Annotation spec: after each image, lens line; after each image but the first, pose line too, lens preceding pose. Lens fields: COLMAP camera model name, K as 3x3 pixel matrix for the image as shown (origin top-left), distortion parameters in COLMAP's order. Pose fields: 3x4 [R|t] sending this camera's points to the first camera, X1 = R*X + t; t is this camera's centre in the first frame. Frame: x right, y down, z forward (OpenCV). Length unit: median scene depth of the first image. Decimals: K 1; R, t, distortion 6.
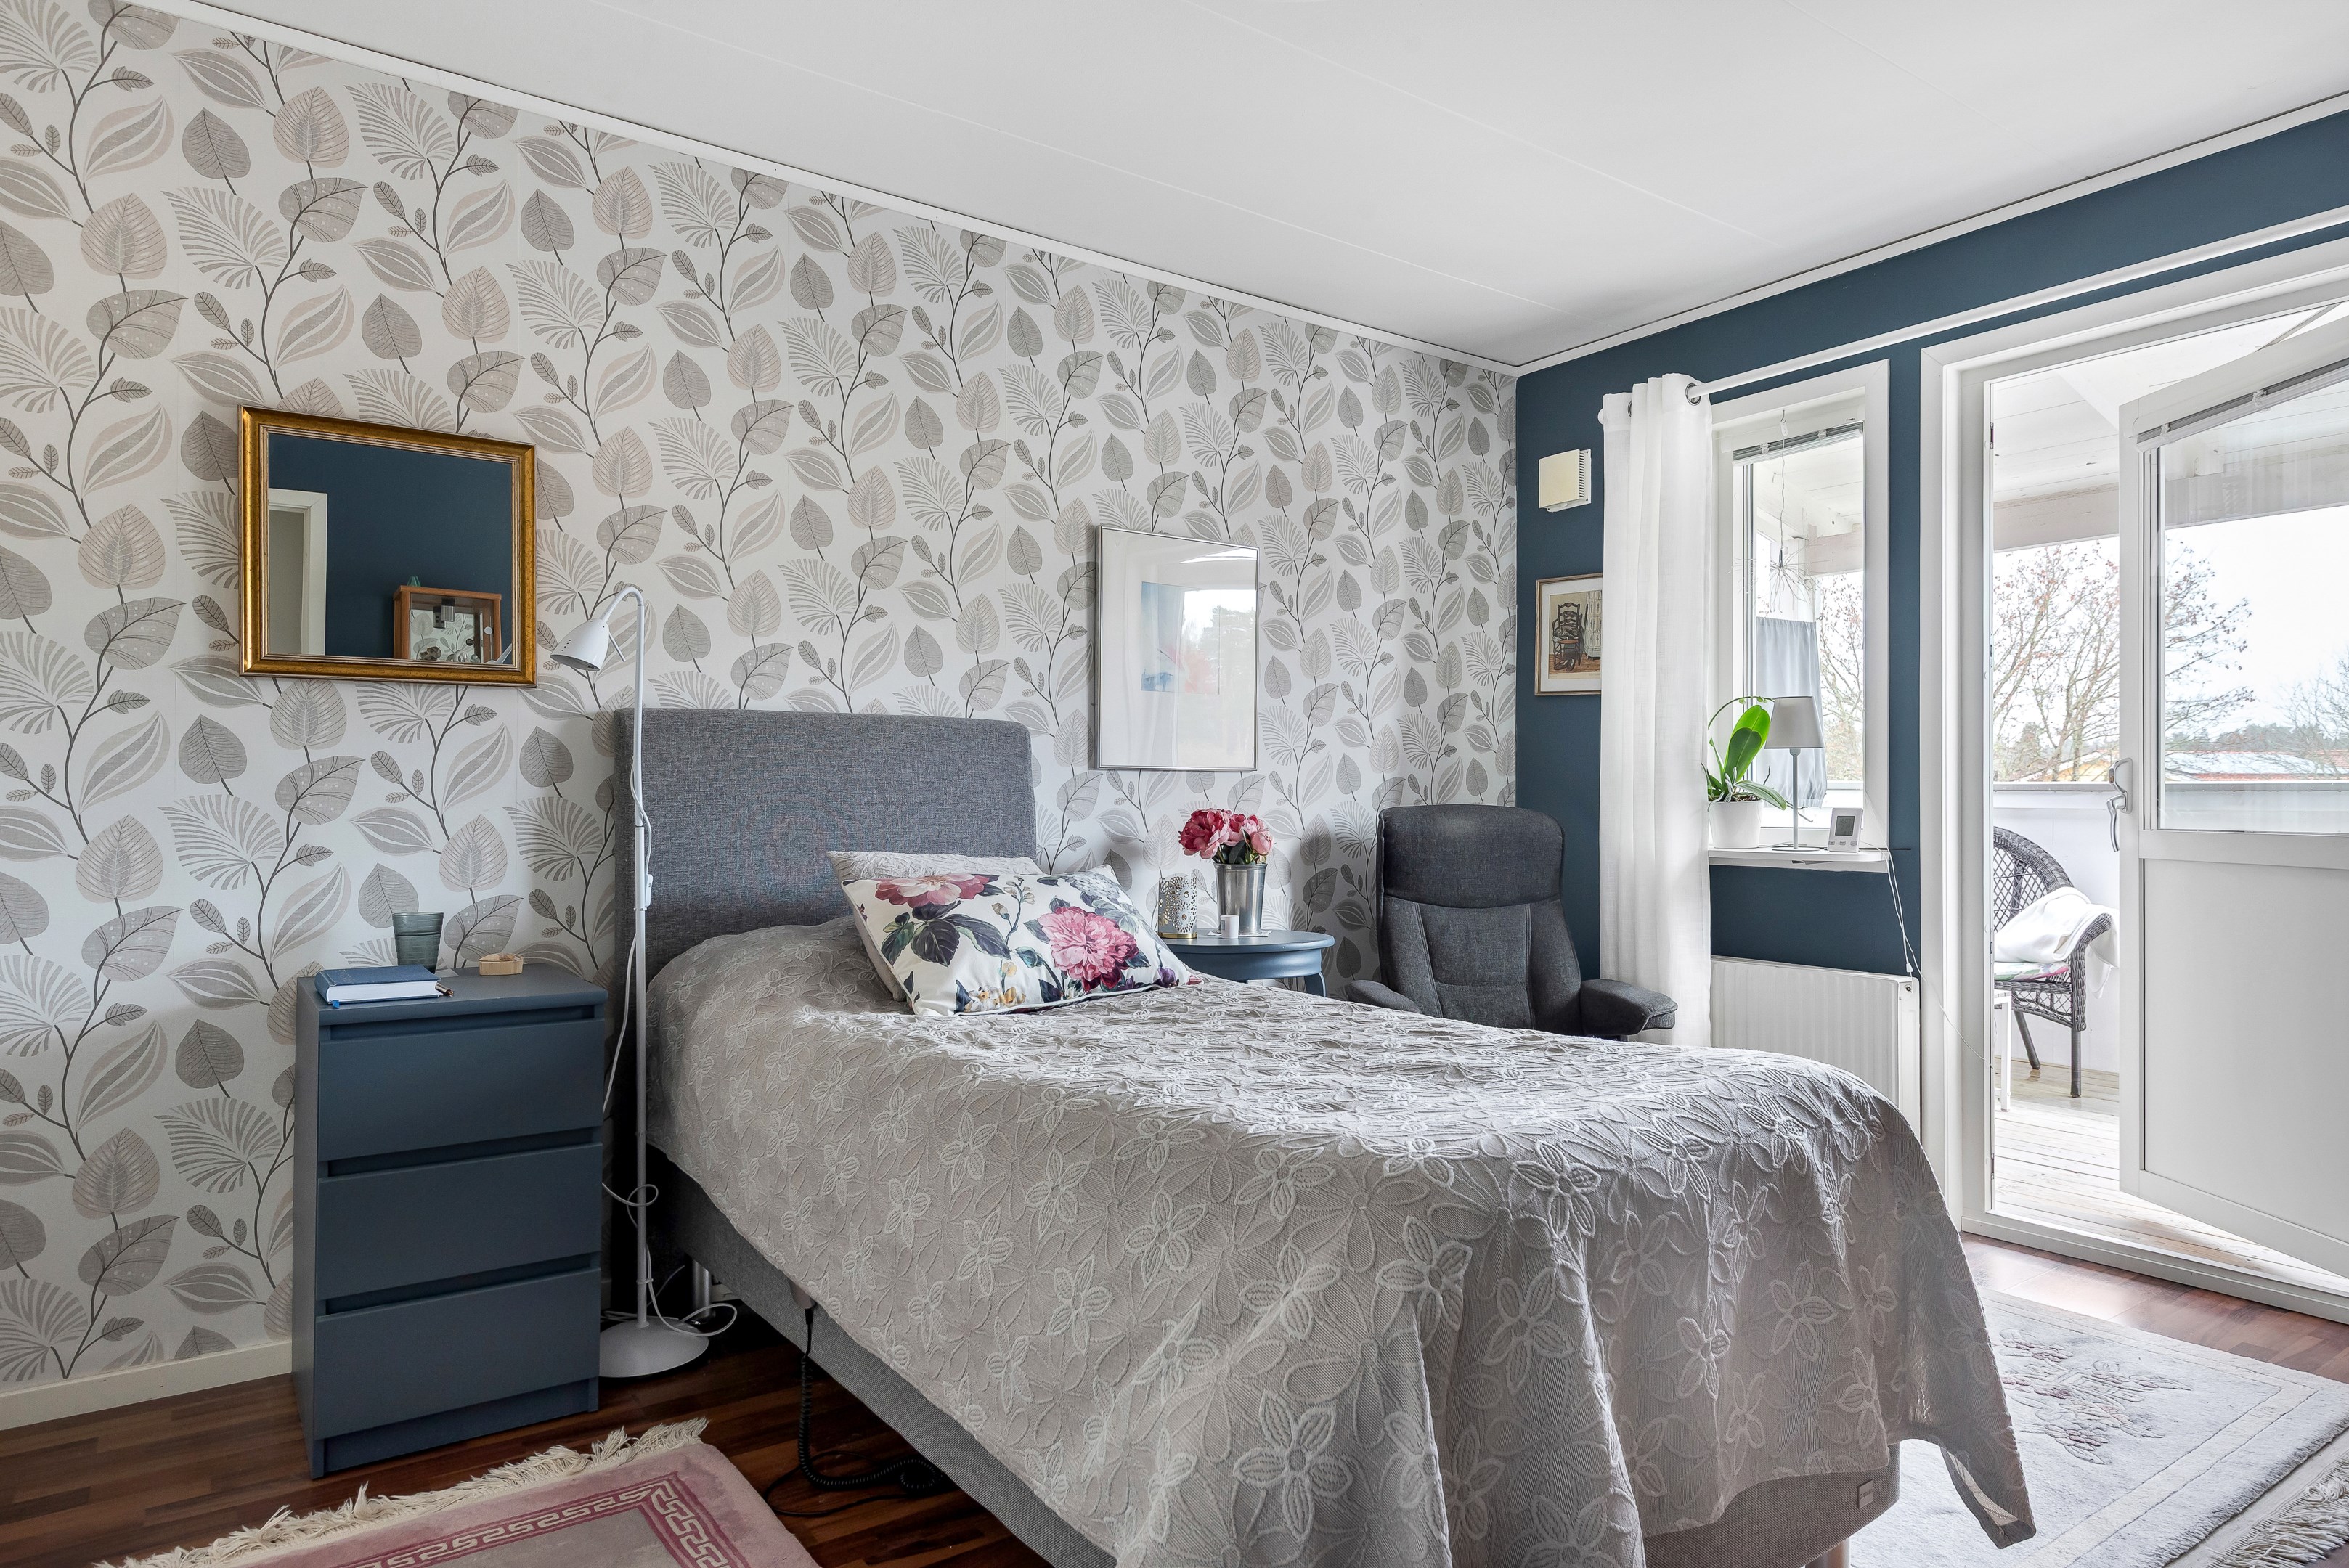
lens RADIAL K [[1374.9, 0, 1174.7], [0, 1374.9, 781.9], [0, 0, 1]] dist [0.019952, -0.025077]
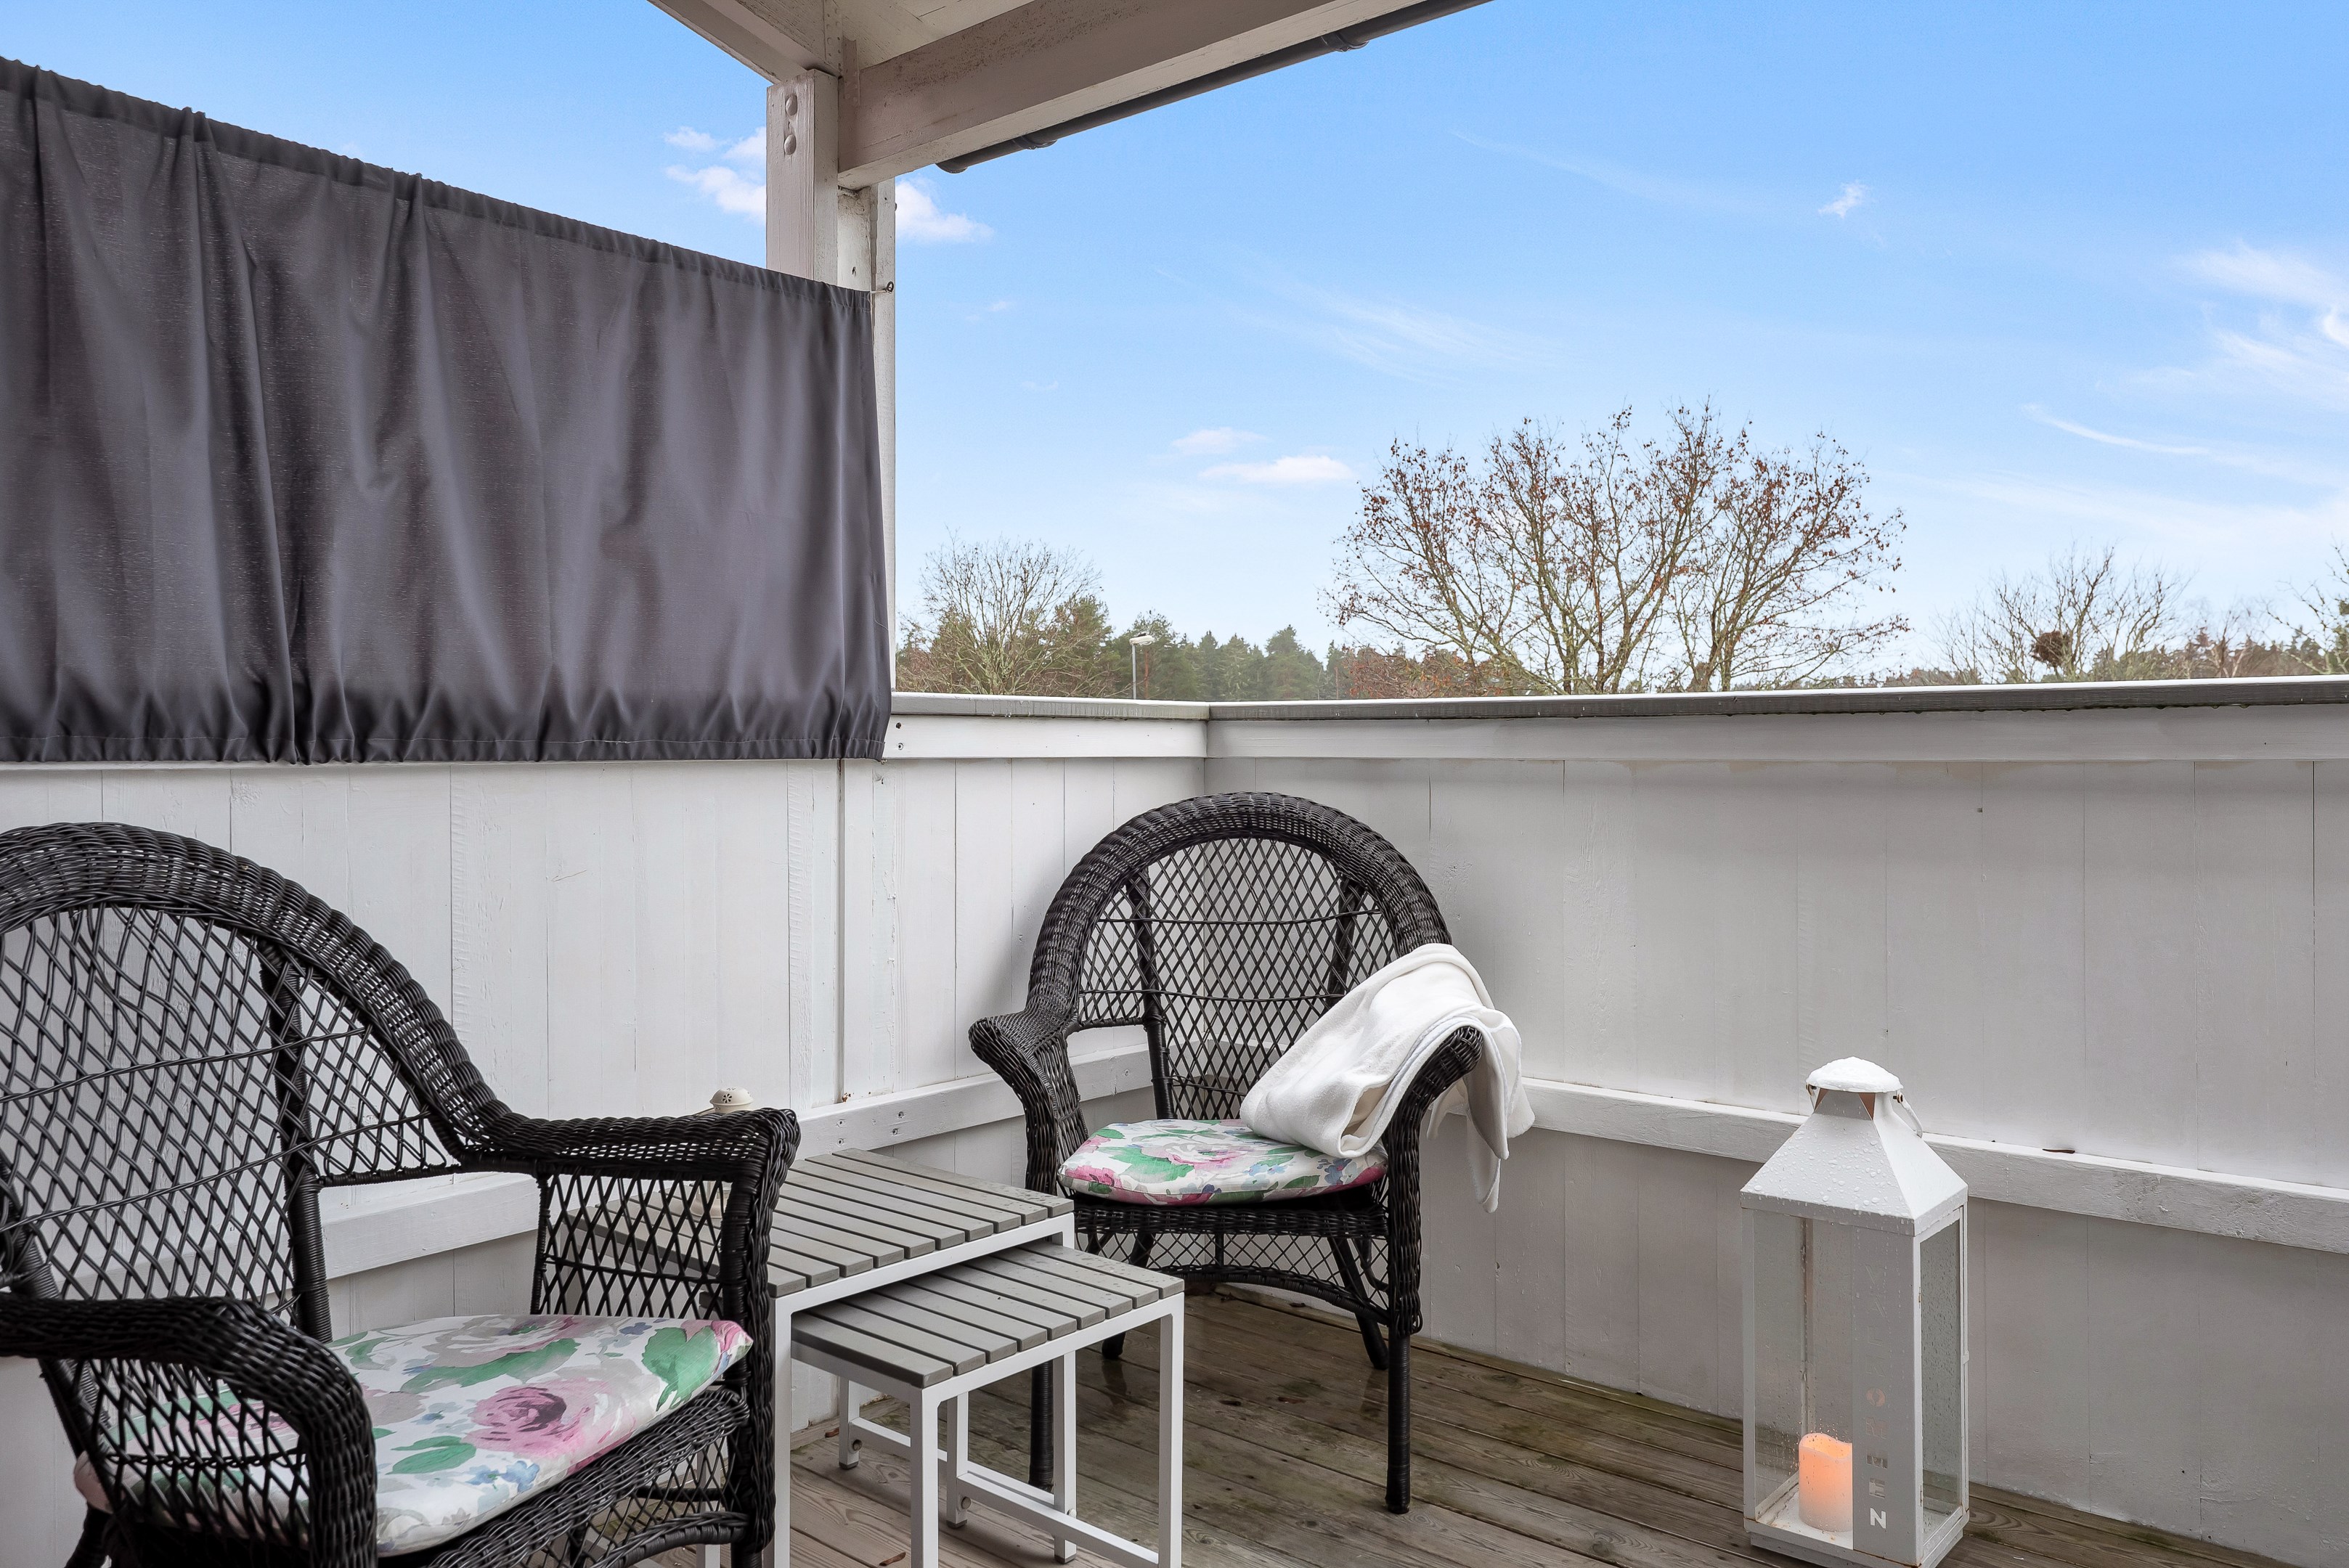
lens RADIAL K [[1709.4, 0, 1178.9], [0, 1709.4, 763.1], [0, 0, 1]] dist [-0.000809, 0.001039]
pose [[0.967298, -0.006722, 0.253553, 0.085457], [0.002006, 0.999820, 0.018854, 0.002109], [-0.253635, -0.017729, 0.967138, 0.100372]]
